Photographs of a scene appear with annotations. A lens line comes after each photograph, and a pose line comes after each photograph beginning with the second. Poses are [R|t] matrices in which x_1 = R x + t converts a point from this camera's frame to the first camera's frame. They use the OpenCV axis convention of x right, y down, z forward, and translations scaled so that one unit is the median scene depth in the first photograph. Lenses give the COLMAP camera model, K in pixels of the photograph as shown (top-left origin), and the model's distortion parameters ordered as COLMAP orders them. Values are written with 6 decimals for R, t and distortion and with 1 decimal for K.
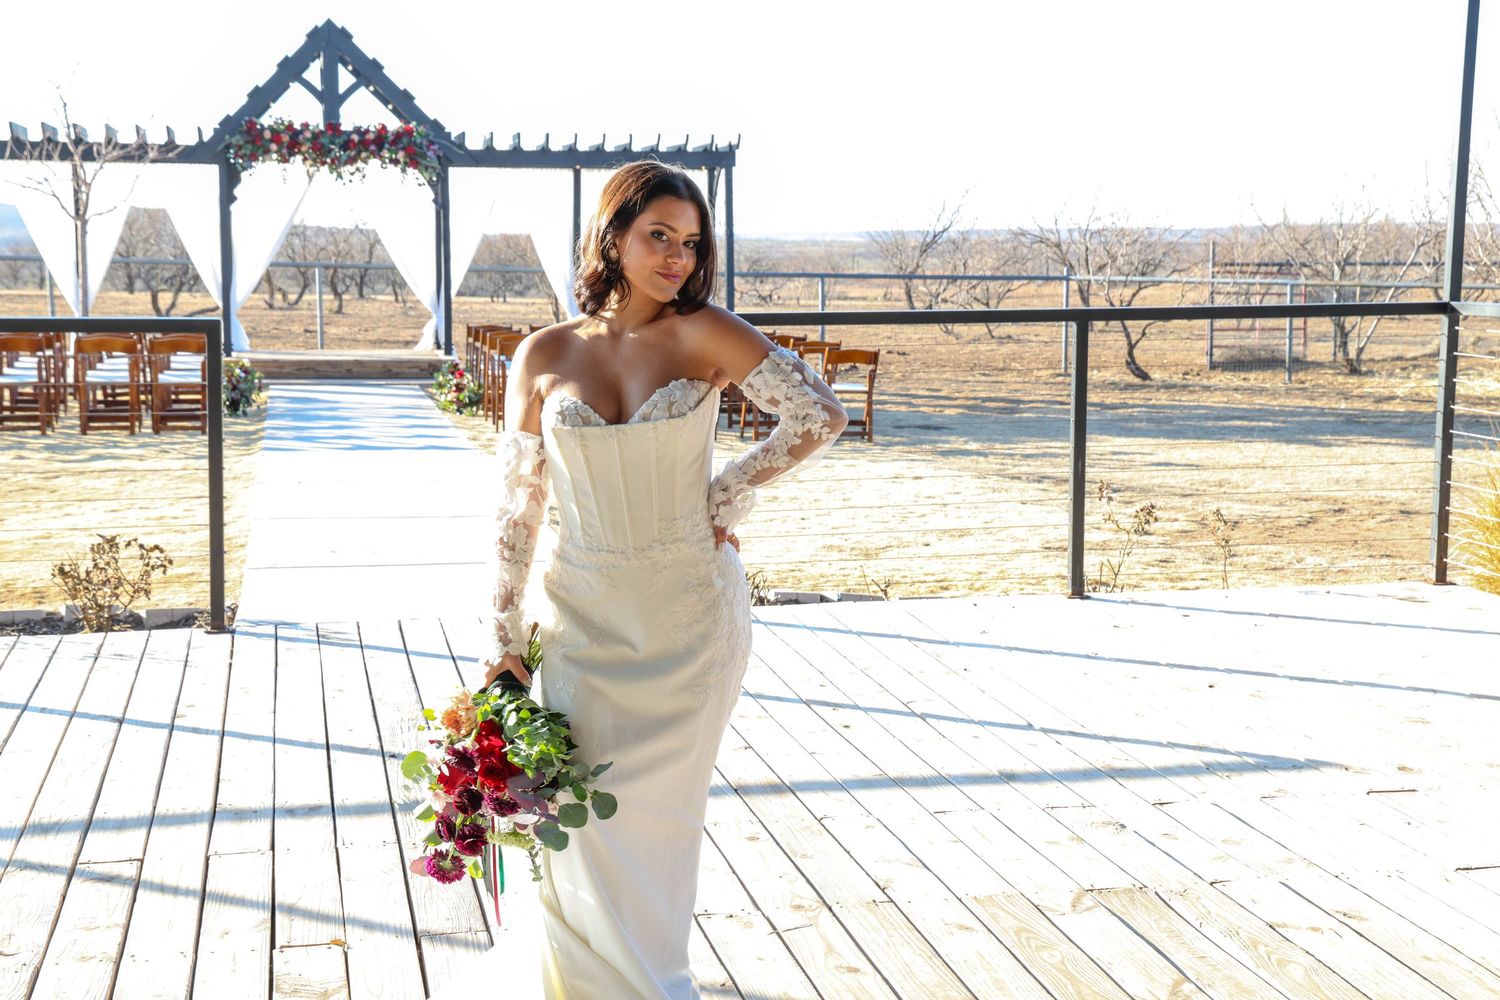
lens RADIAL K [[2242.4, 0, 748.9], [0, 2242.4, 468.4], [0, 0, 1]] dist [0.200422, 0.066667]
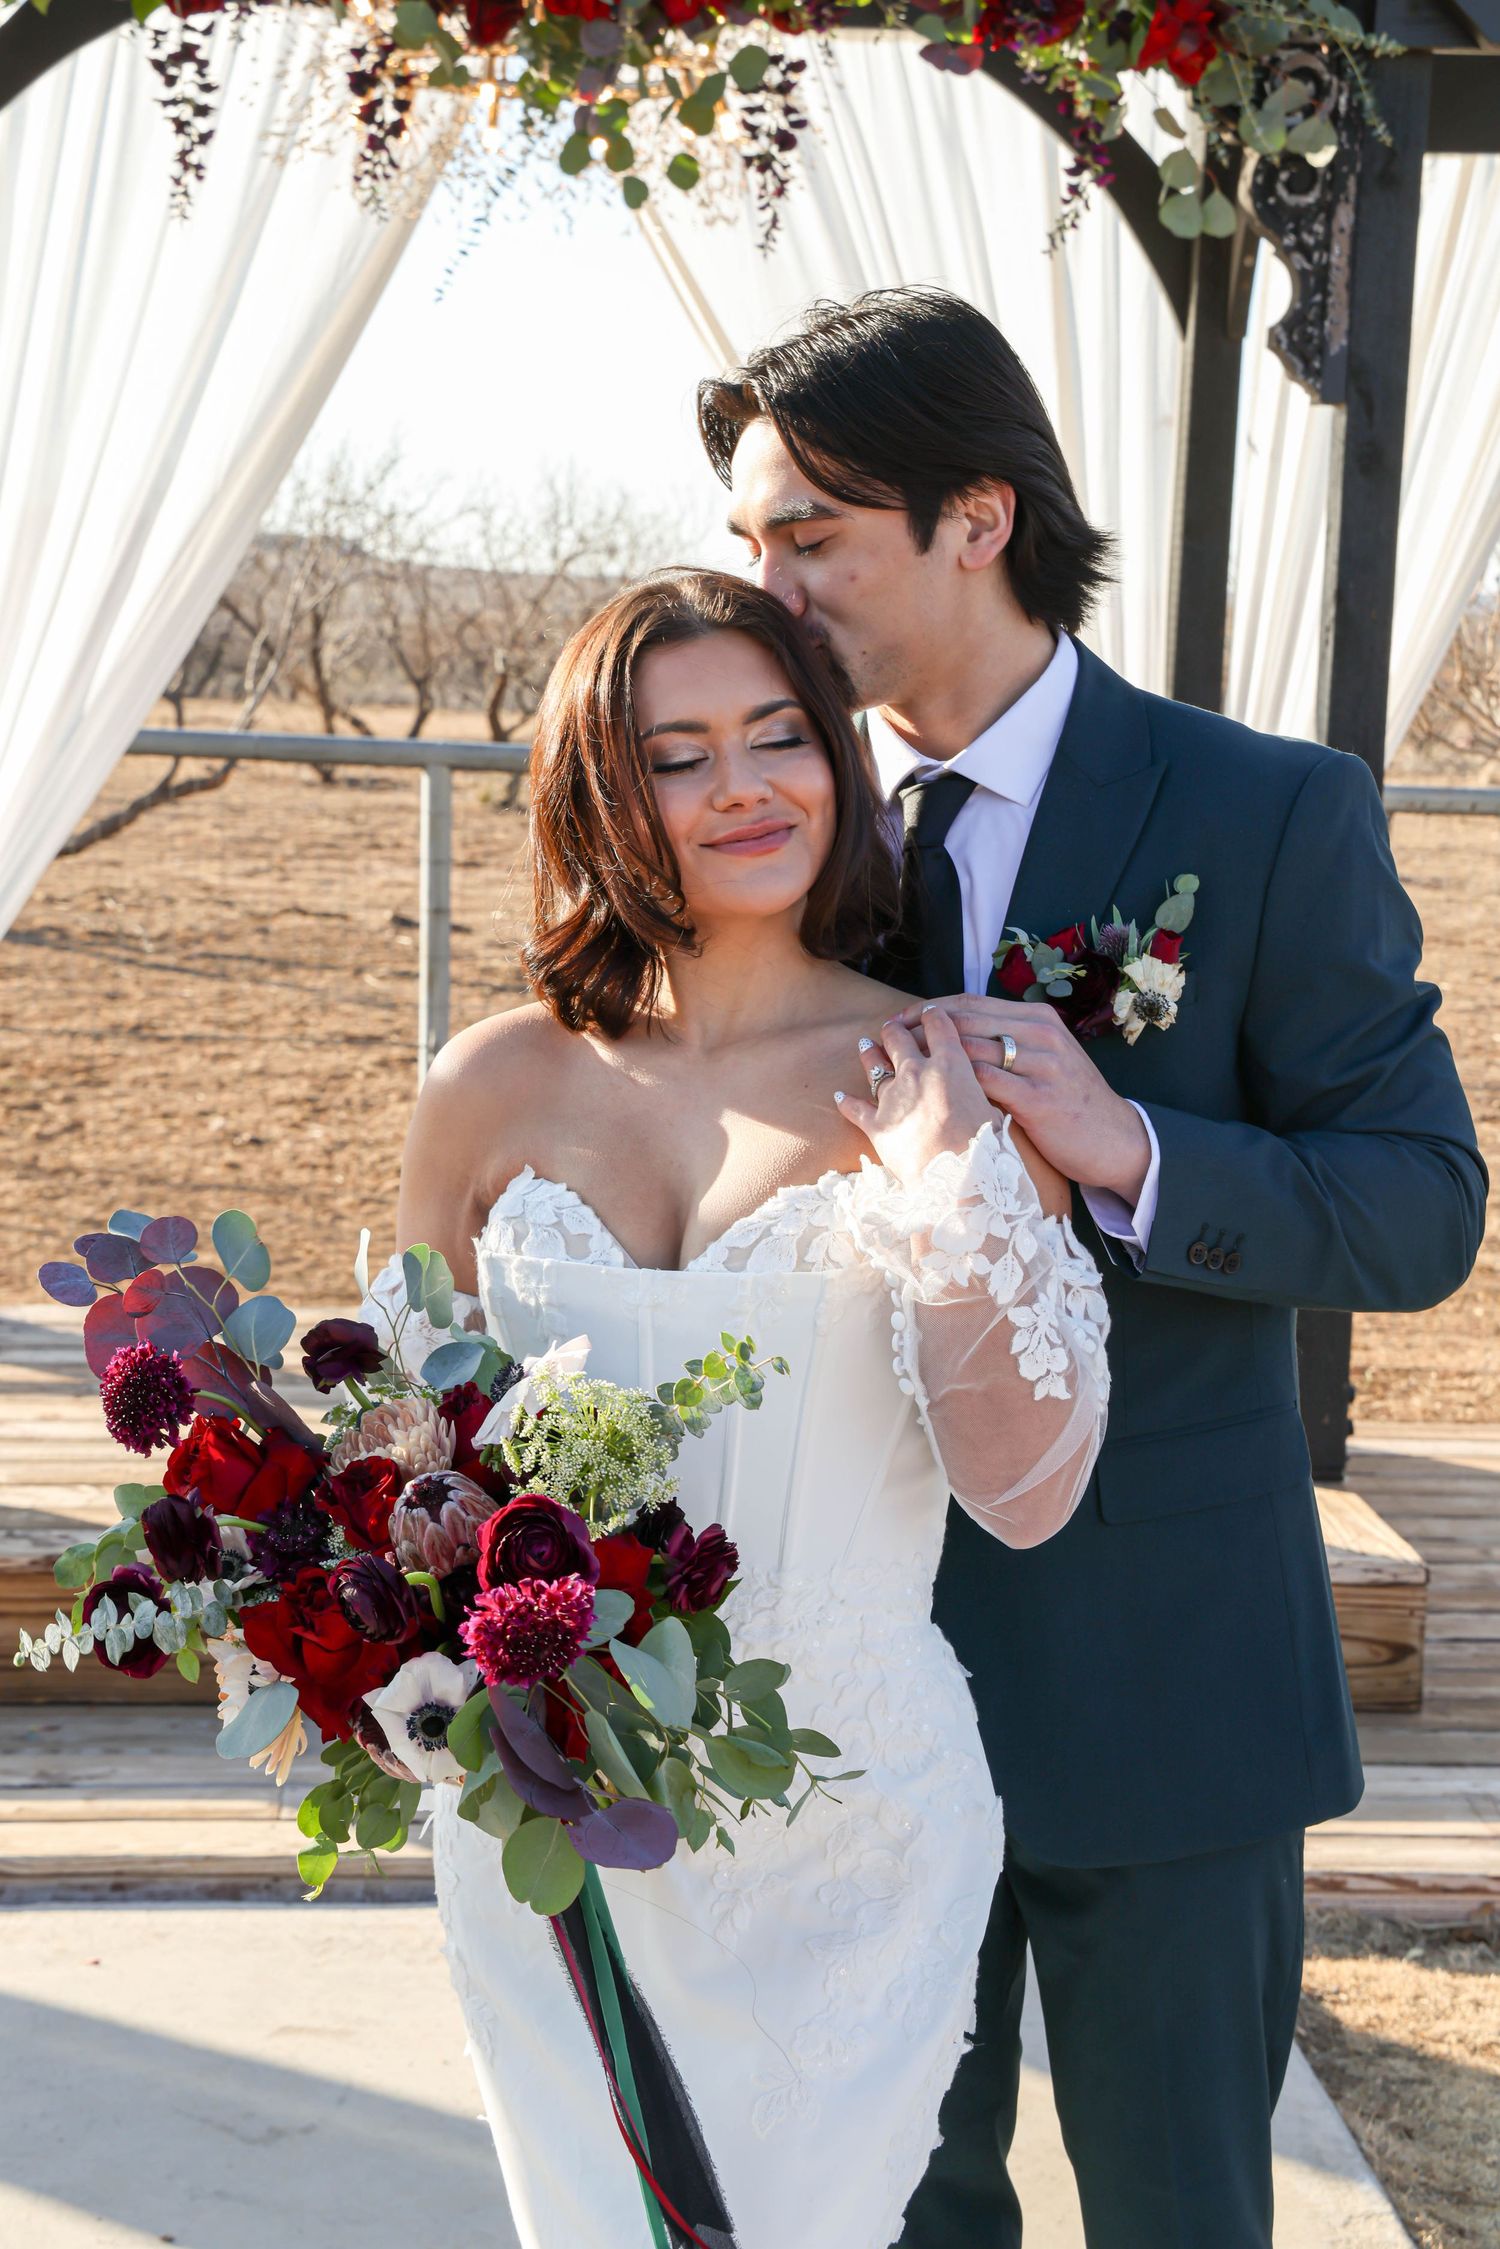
lens RADIAL K [[3845.2, 0, 750.0], [0, 3845.2, 1124.5], [0, 0, 1]] dist [0.231660, 0.165855]
pose [[0.993011, 0.043289, -0.109795, -0.145871], [-0.039666, 0.998601, 0.034971, -0.080362], [0.111156, -0.030372, 0.993339, 0.778620]]
